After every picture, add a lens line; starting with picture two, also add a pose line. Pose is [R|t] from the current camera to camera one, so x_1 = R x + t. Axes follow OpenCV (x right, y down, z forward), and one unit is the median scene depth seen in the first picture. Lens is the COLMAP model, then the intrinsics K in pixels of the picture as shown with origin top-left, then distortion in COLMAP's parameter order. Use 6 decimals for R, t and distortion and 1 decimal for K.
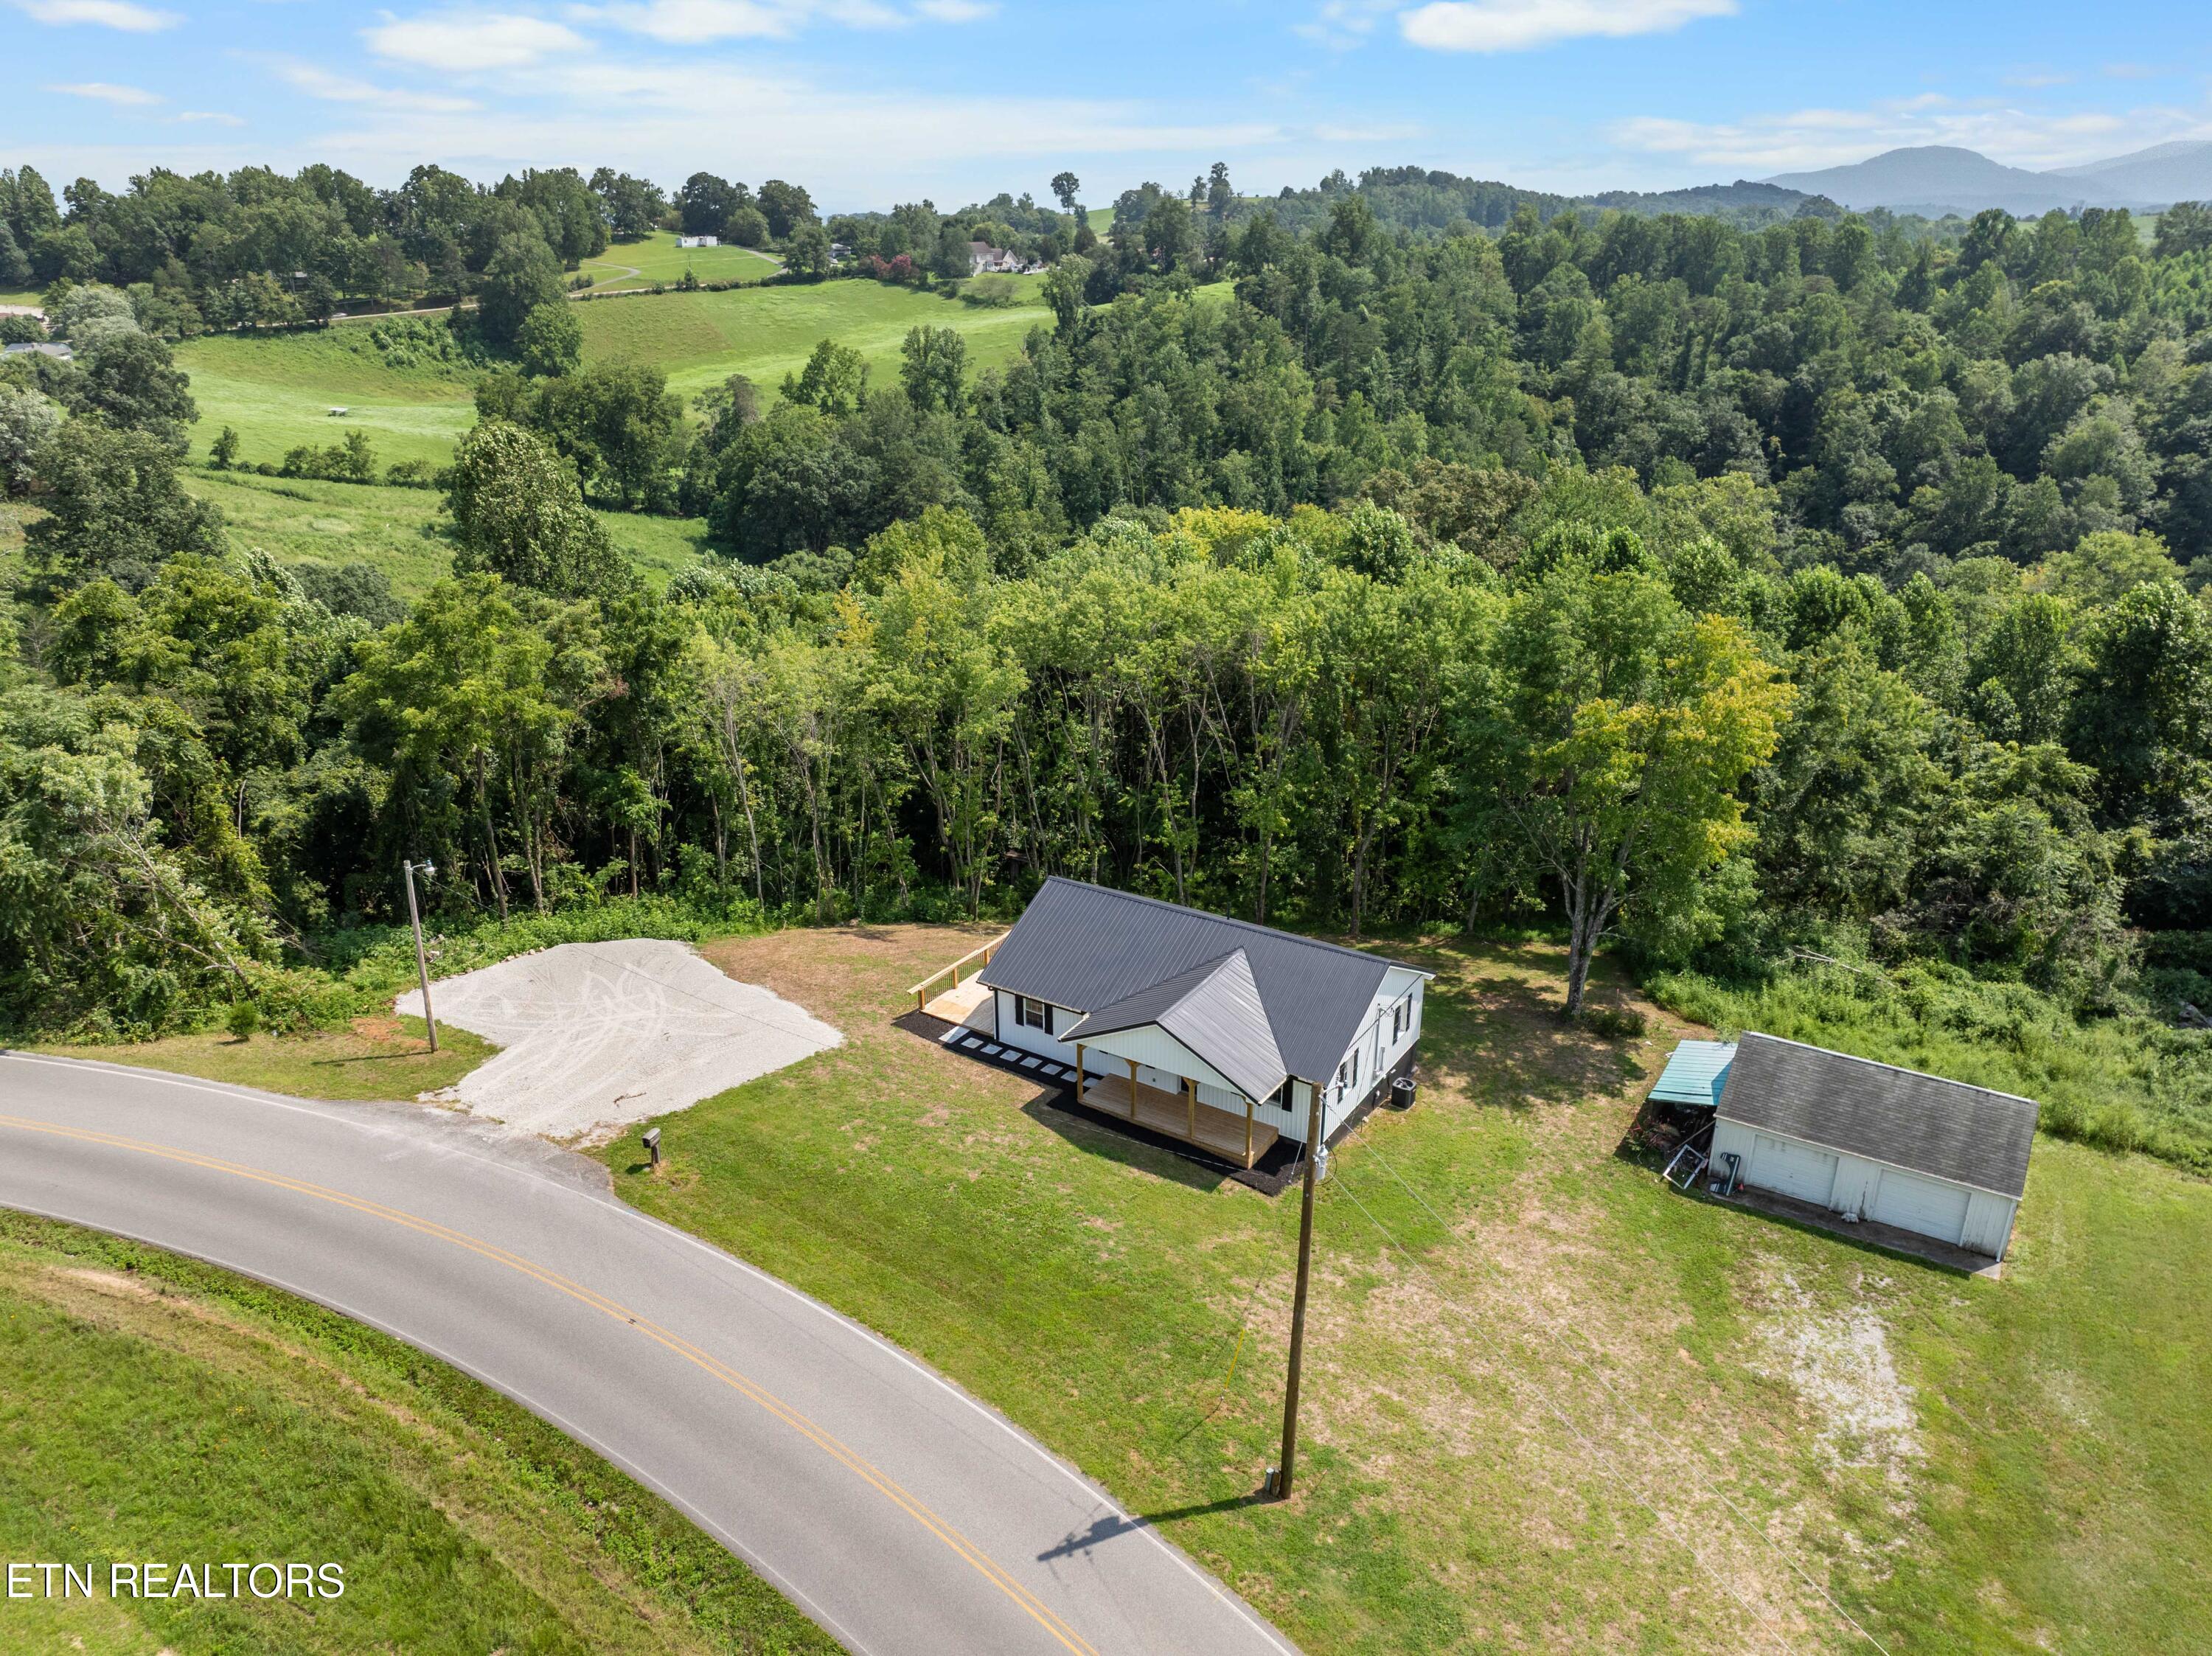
lens RADIAL K [[1560.7, 0, 1113.0], [0, 1560.7, 820.5], [0, 0, 1]] dist [-0.038823, 0.003270]
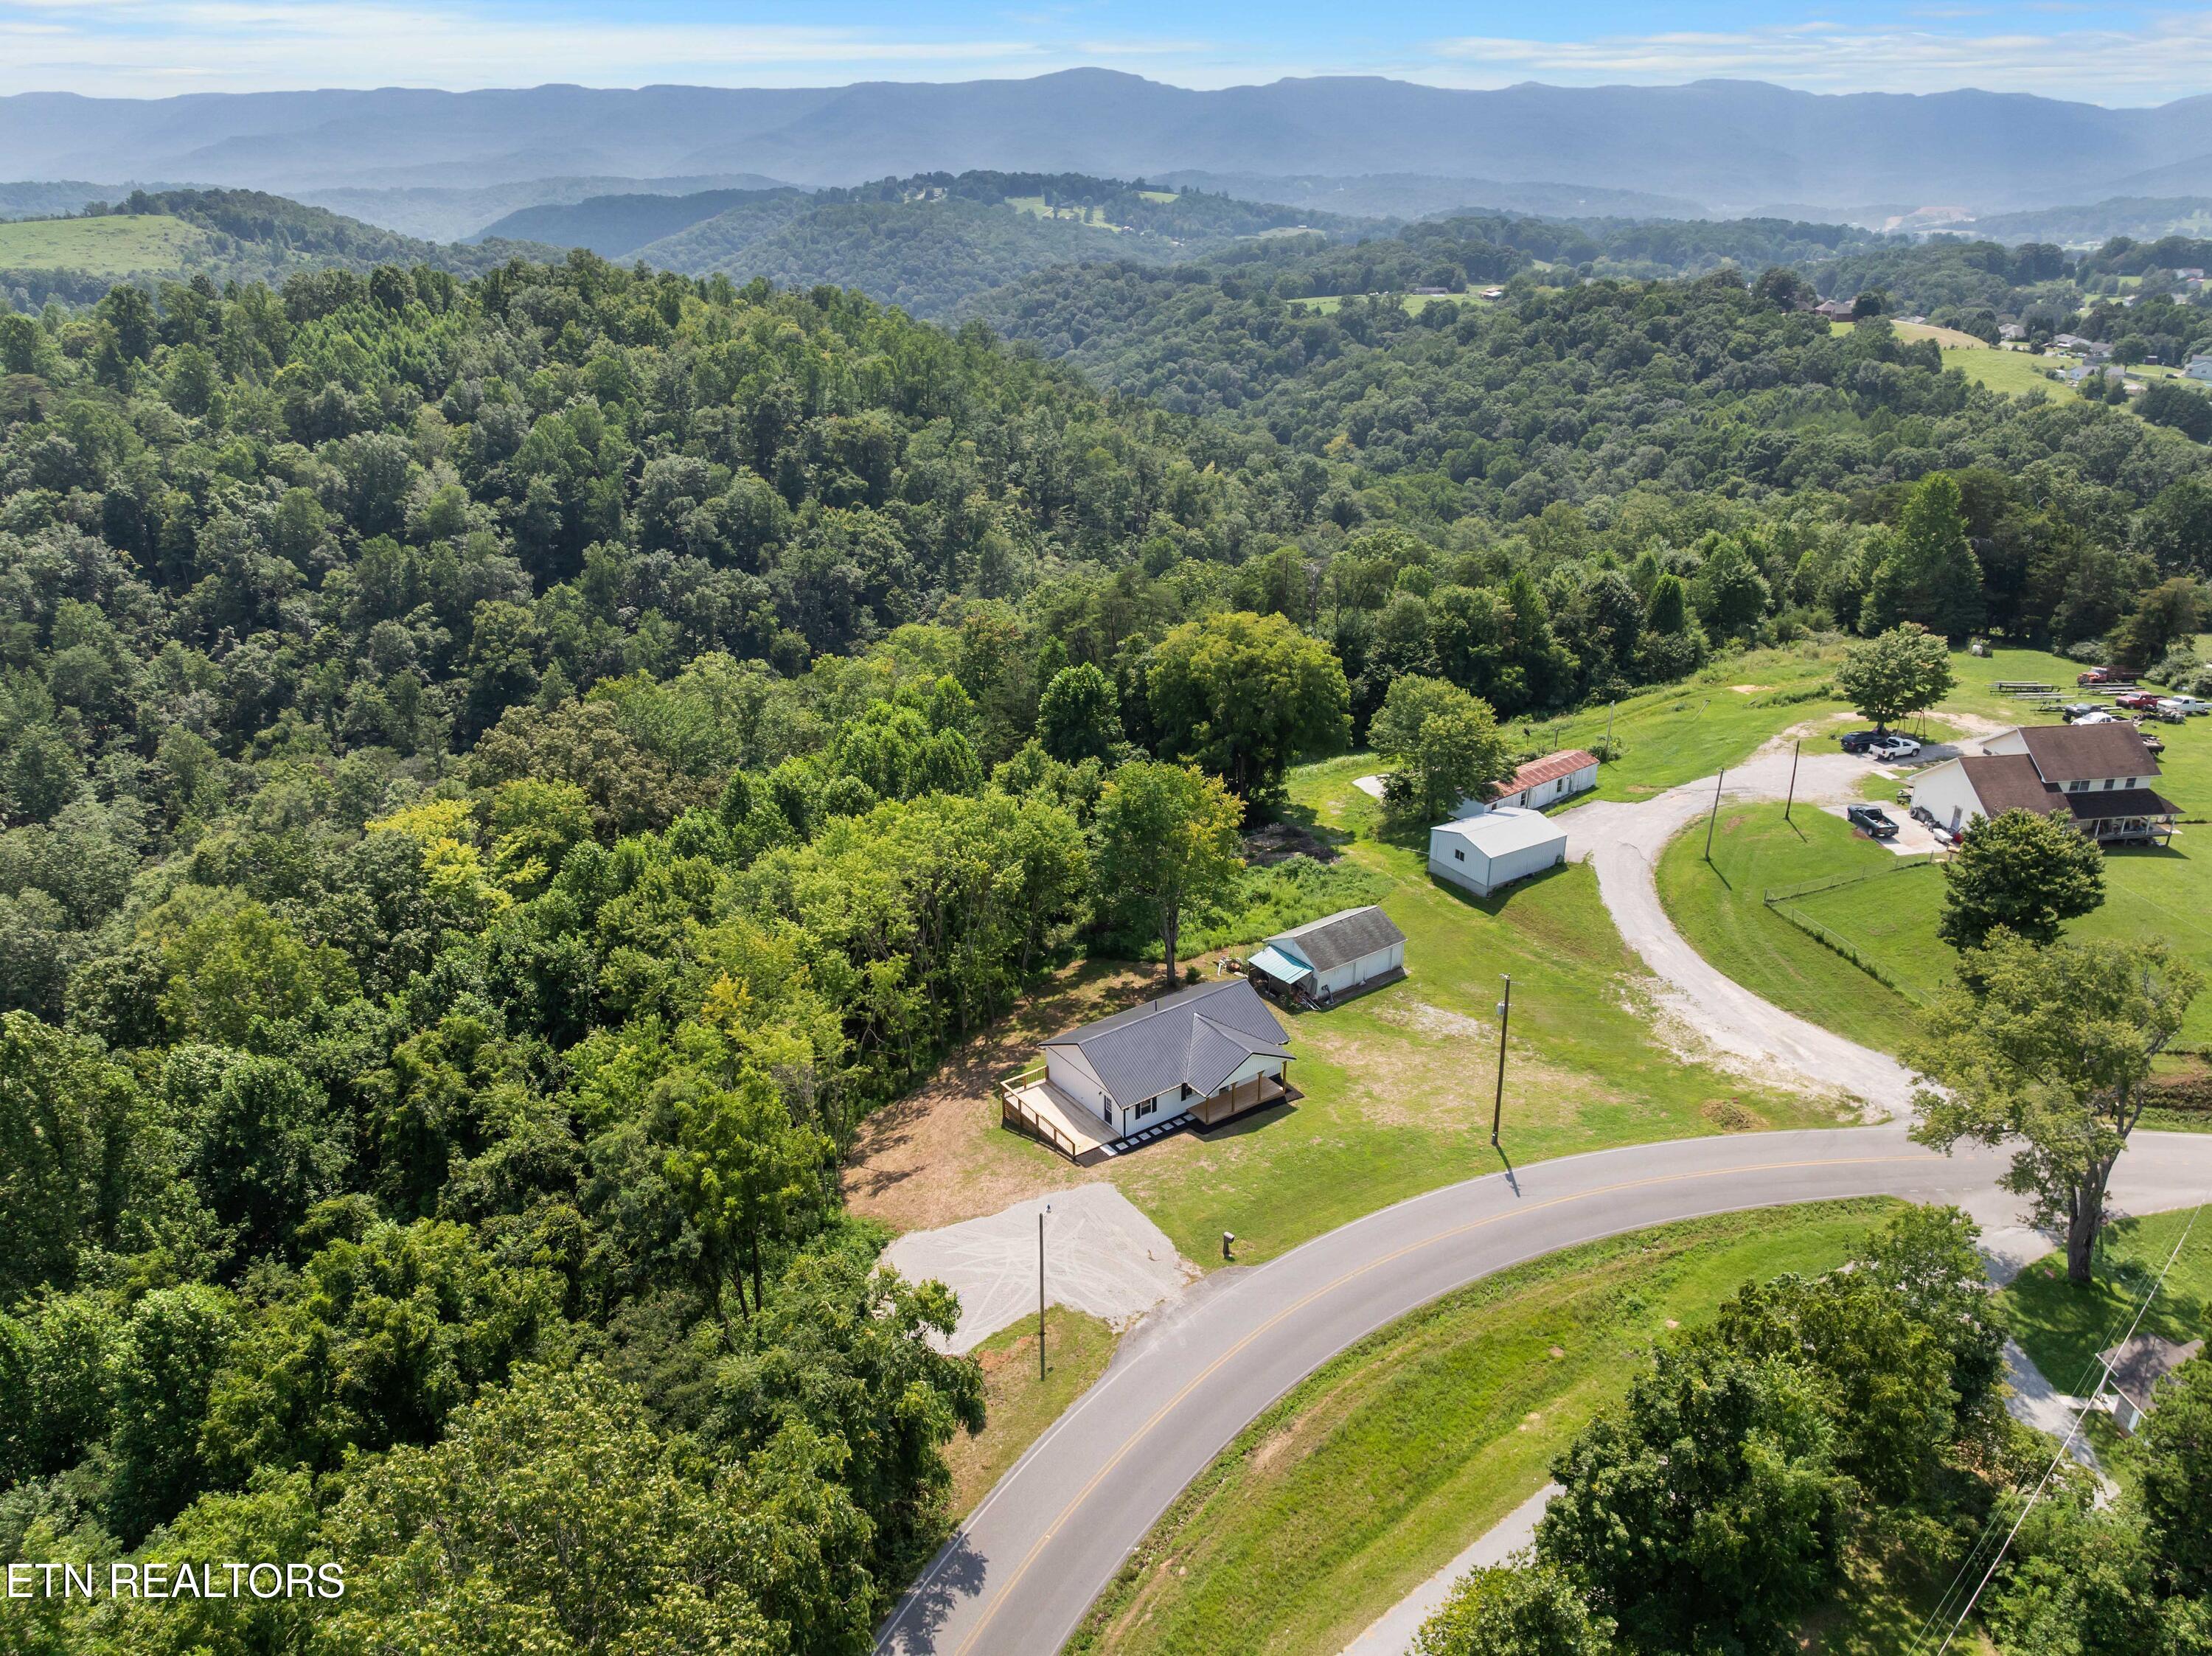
lens RADIAL K [[1560.7, 0, 1113.0], [0, 1560.7, 820.5], [0, 0, 1]] dist [-0.038823, 0.003270]
pose [[0.367113, -0.359833, 0.857758, -1.448022], [0.343659, 0.909370, 0.234401, -0.589859], [-0.864365, 0.208725, 0.457501, 0.169722]]
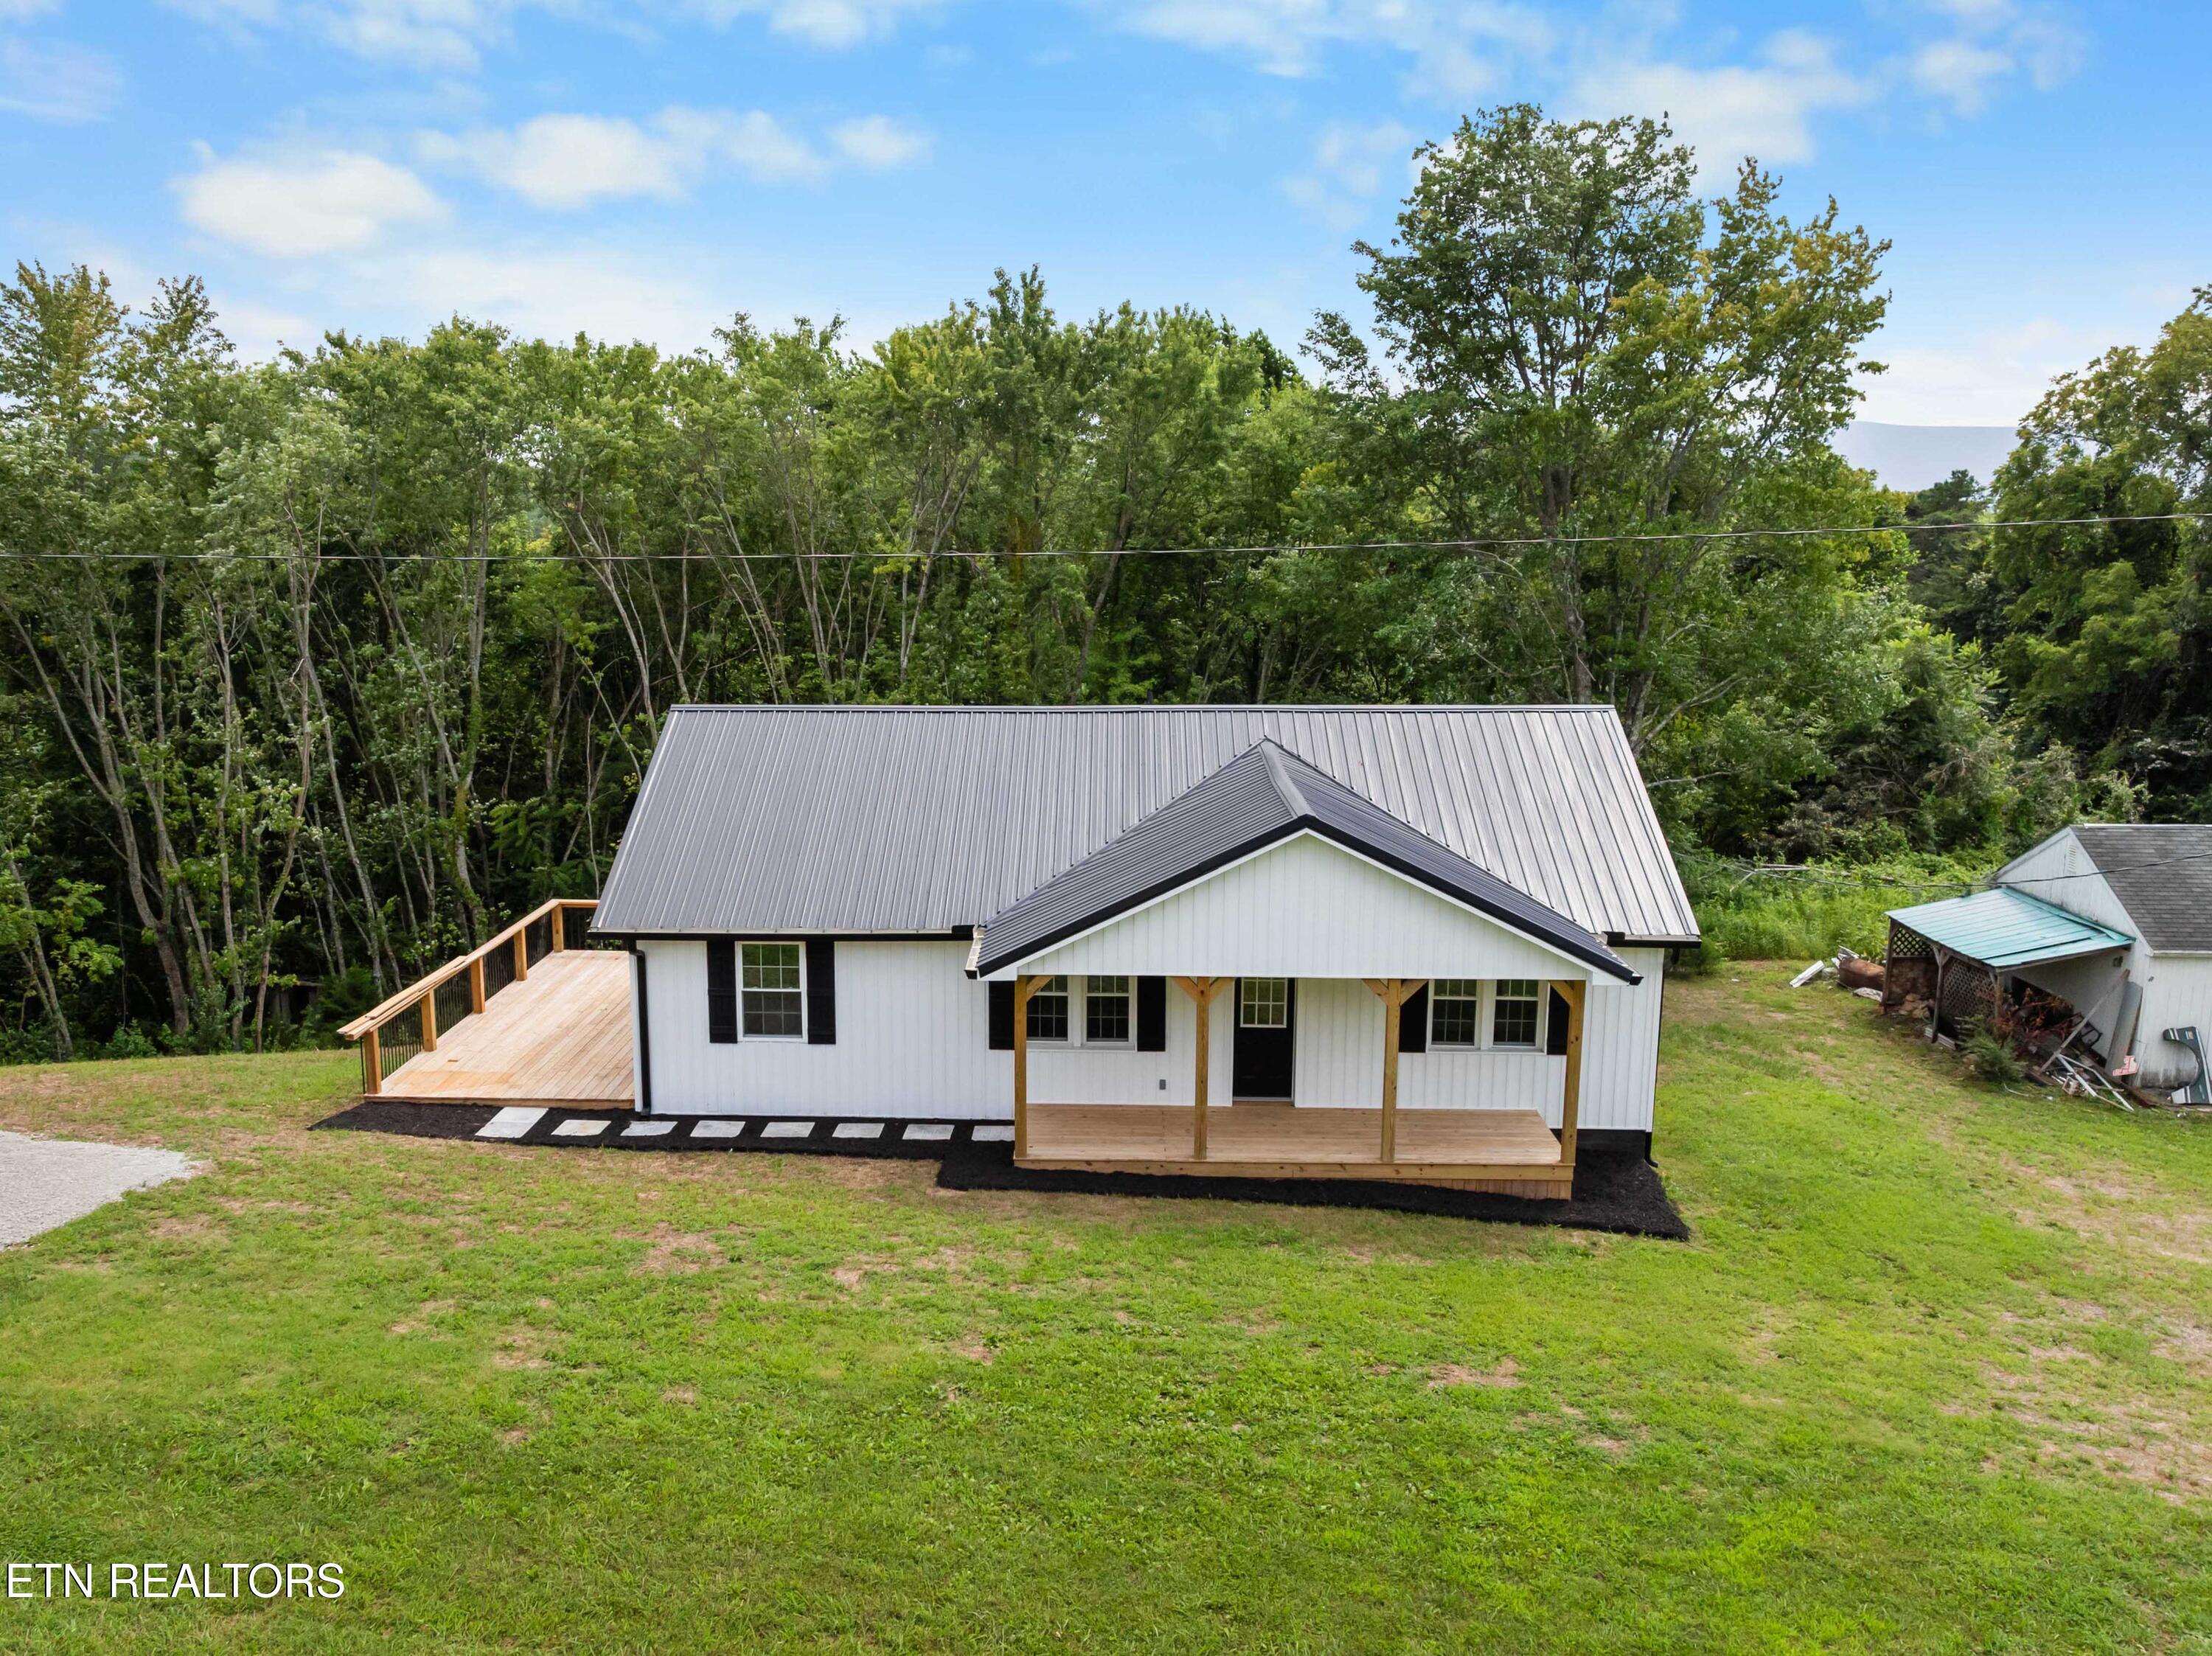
lens RADIAL K [[1861.0, 0, 1063.1], [0, 1861.0, 852.5], [0, 0, 1]] dist [-0.045744, 0.004971]
pose [[0.859040, -0.081642, 0.505356, -0.206838], [0.180610, 0.972053, -0.149976, 0.168781], [-0.478988, 0.220107, 0.849778, 0.601115]]
